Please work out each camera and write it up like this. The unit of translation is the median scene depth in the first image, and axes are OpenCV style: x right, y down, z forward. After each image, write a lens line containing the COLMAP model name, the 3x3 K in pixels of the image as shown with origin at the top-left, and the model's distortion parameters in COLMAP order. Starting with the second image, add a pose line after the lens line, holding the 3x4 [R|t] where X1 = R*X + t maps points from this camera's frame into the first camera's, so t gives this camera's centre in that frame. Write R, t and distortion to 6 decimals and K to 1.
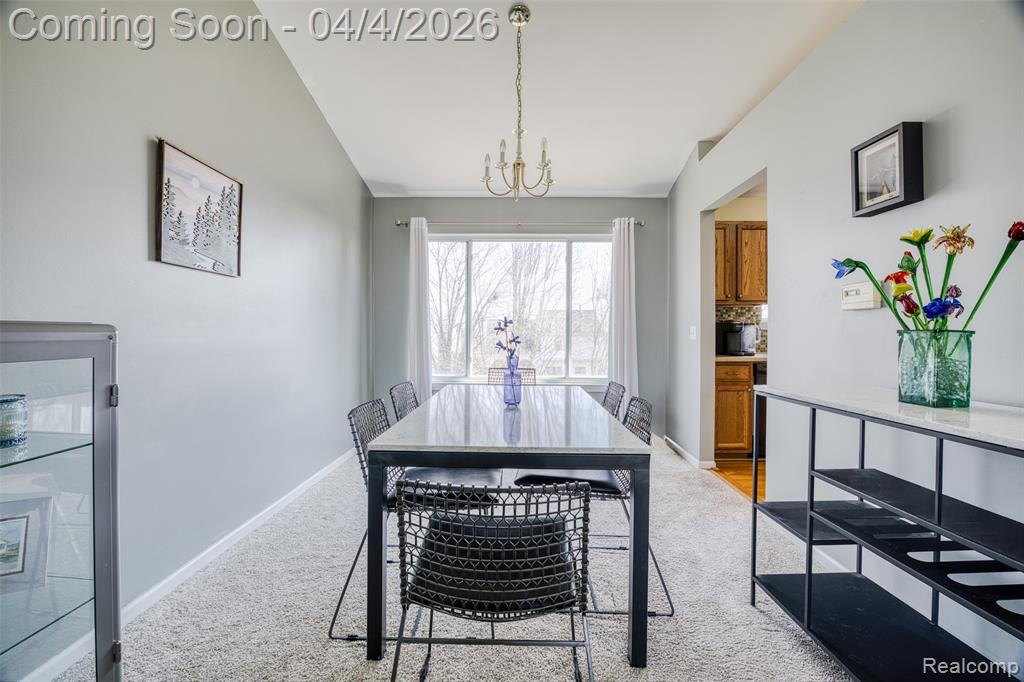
lens RADIAL K [[417.0, 0, 510.0], [0, 417.0, 336.7], [0, 0, 1]] dist [-0.020535, -0.000438]
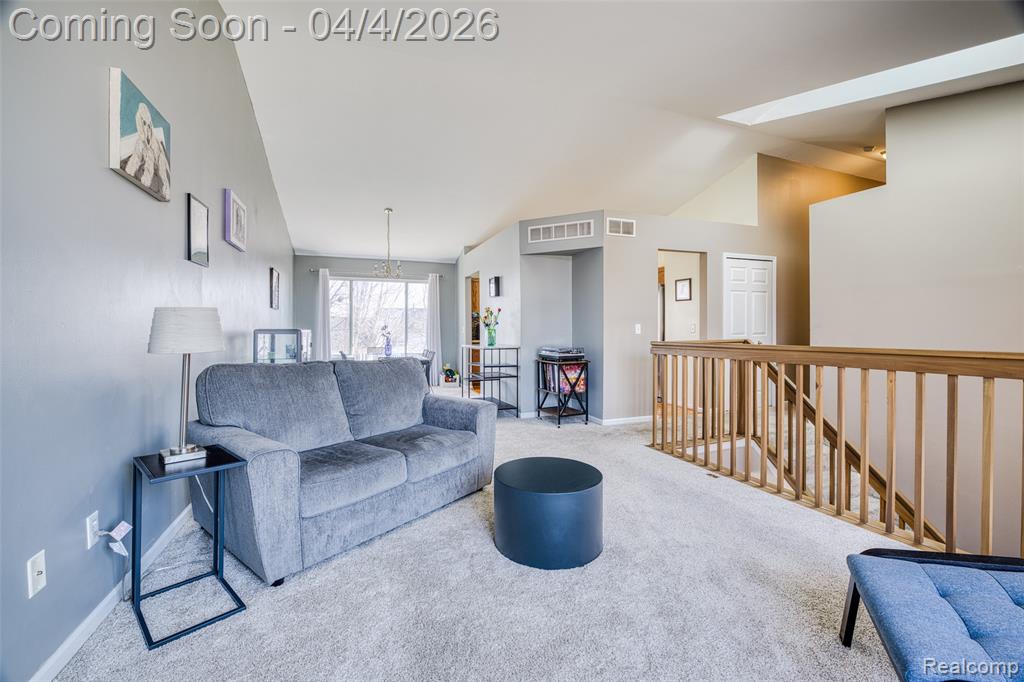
lens RADIAL K [[417.0, 0, 509.9], [0, 417.0, 331.3], [0, 0, 1]] dist [-0.020535, -0.000438]
pose [[0.924263, -0.006588, 0.381700, -0.168564], [0.007328, 0.999973, -0.000486, 0.002701], [-0.381687, 0.003246, 0.924286, -1.063358]]
